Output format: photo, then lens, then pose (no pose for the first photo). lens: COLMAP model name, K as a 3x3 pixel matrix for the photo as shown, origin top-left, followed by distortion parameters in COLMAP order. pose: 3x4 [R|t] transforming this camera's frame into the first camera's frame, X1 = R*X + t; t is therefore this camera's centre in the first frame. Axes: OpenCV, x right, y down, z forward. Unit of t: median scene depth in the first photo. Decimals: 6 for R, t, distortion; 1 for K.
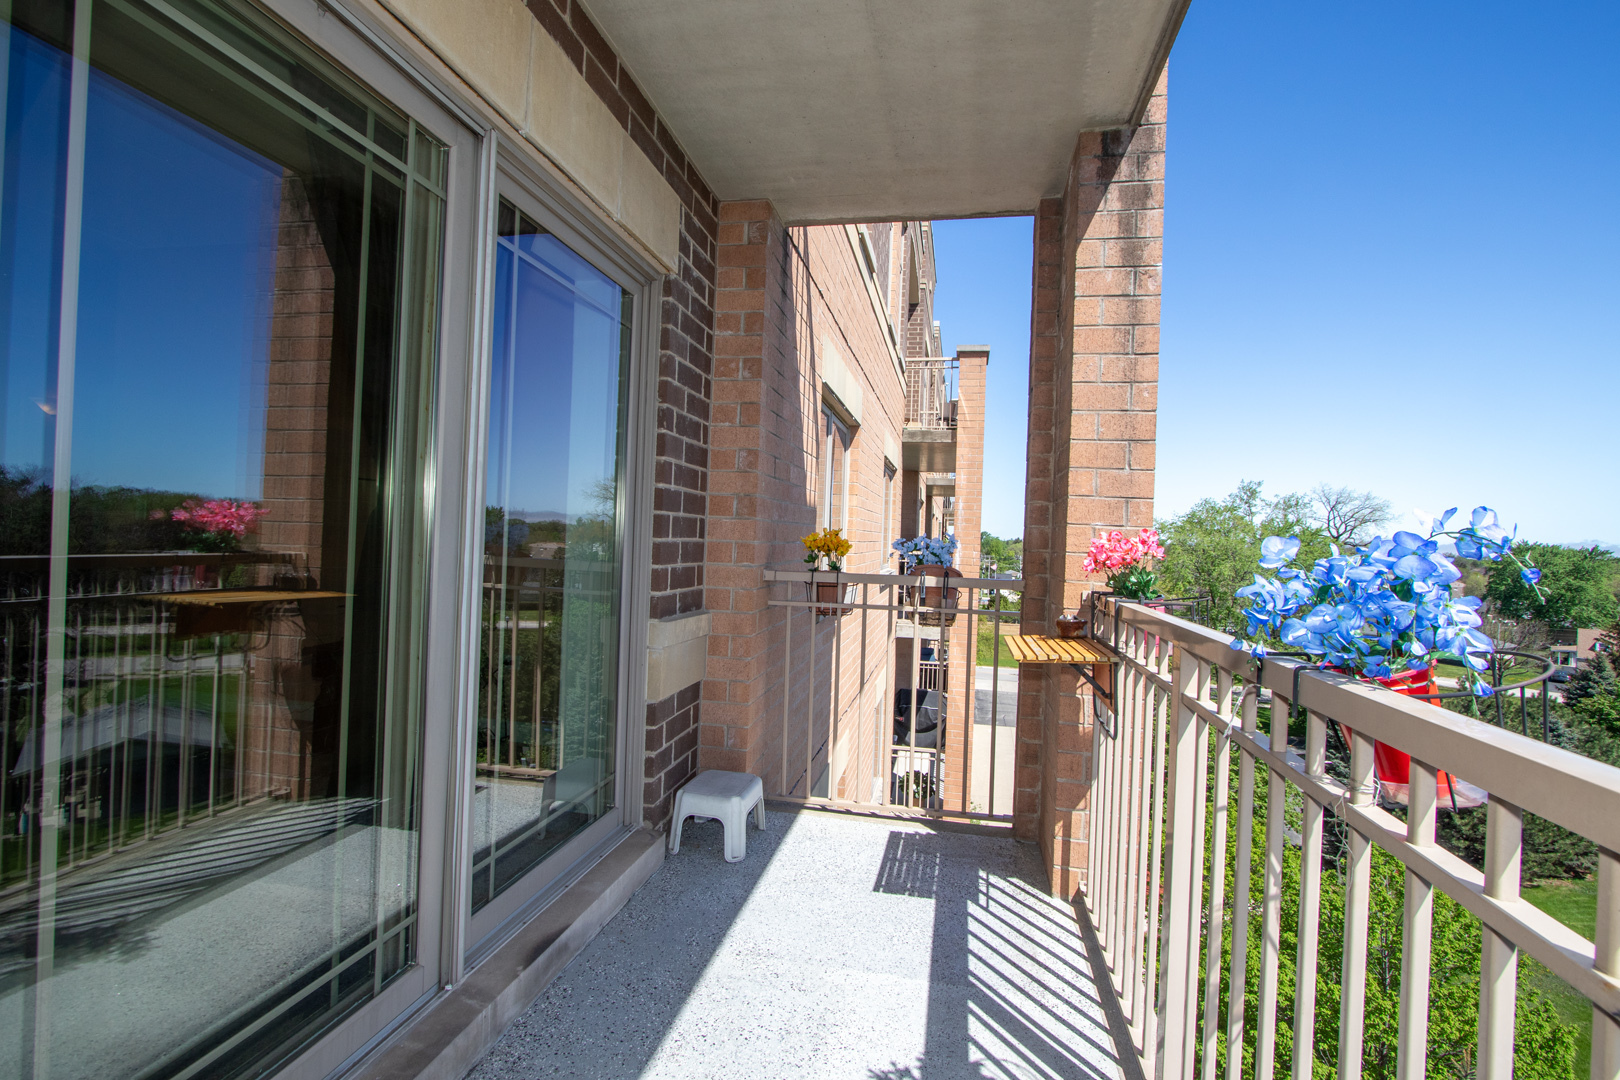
lens RADIAL K [[748.6, 0, 813.8], [0, 748.6, 536.3], [0, 0, 1]] dist [-0.012157, 0.000554]
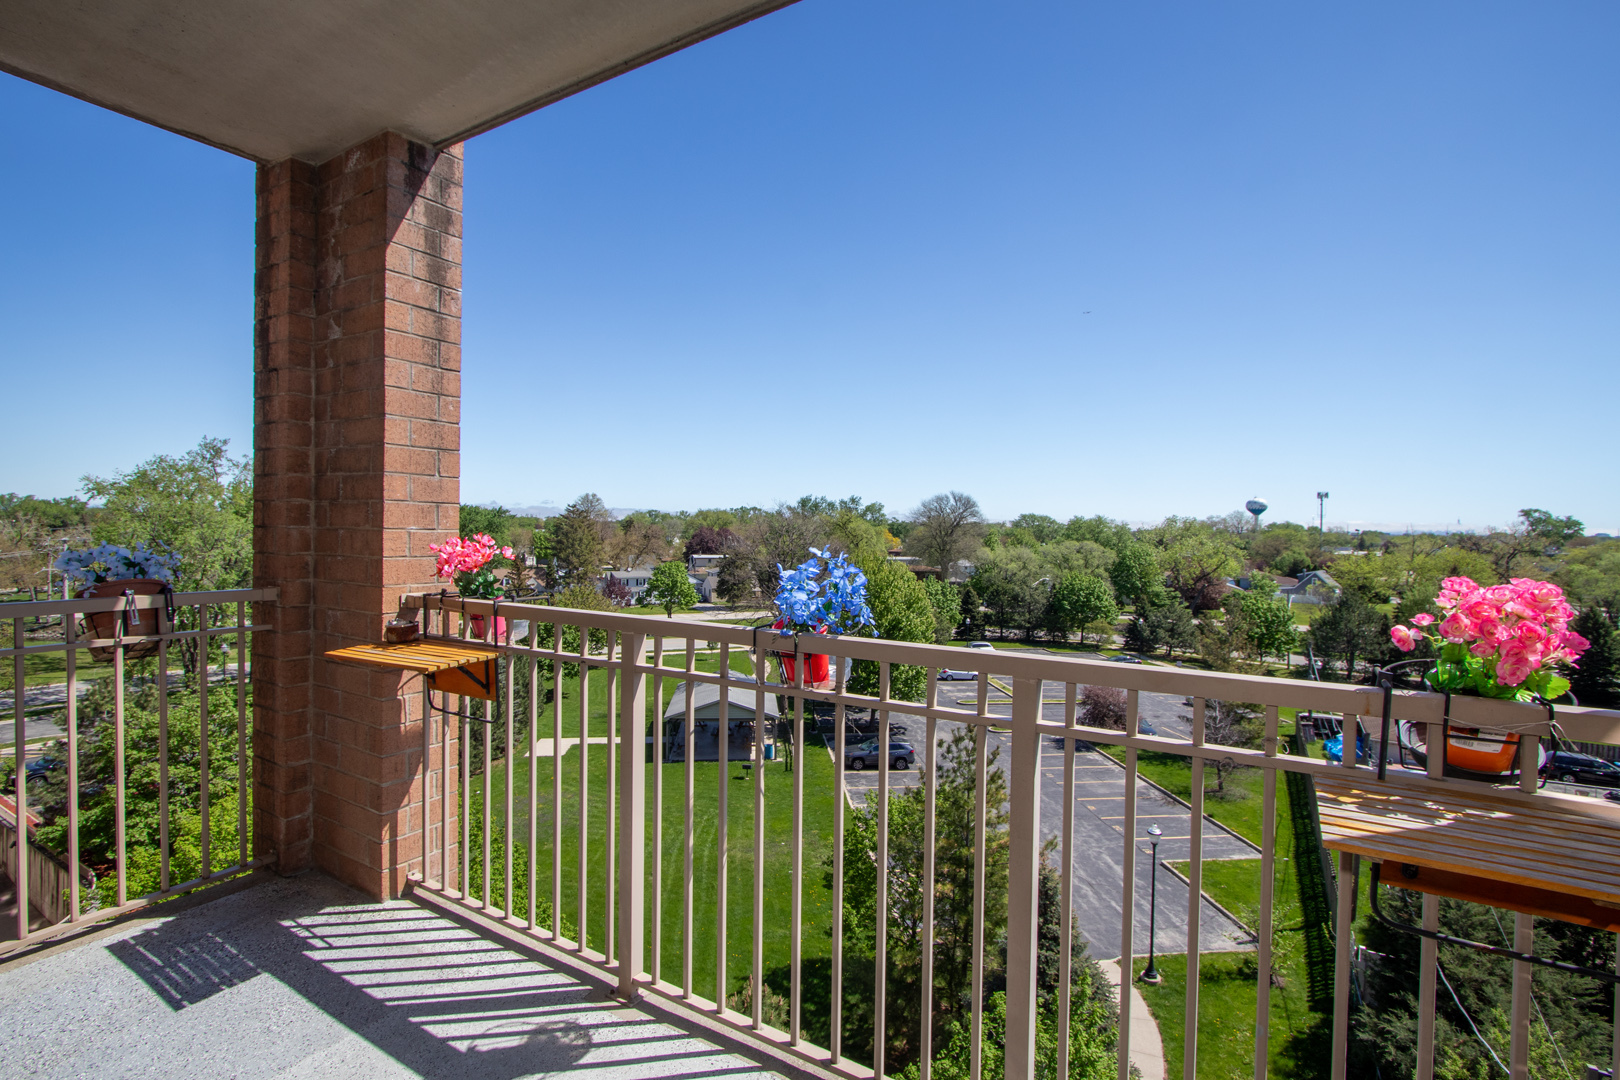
lens RADIAL K [[748.6, 0, 824.3], [0, 748.6, 535.3], [0, 0, 1]] dist [-0.012157, 0.000554]
pose [[0.330766, -0.044678, 0.942655, -0.402100], [-0.003716, 0.998809, 0.048644, -0.058353], [-0.943705, -0.019593, 0.330206, 0.122446]]
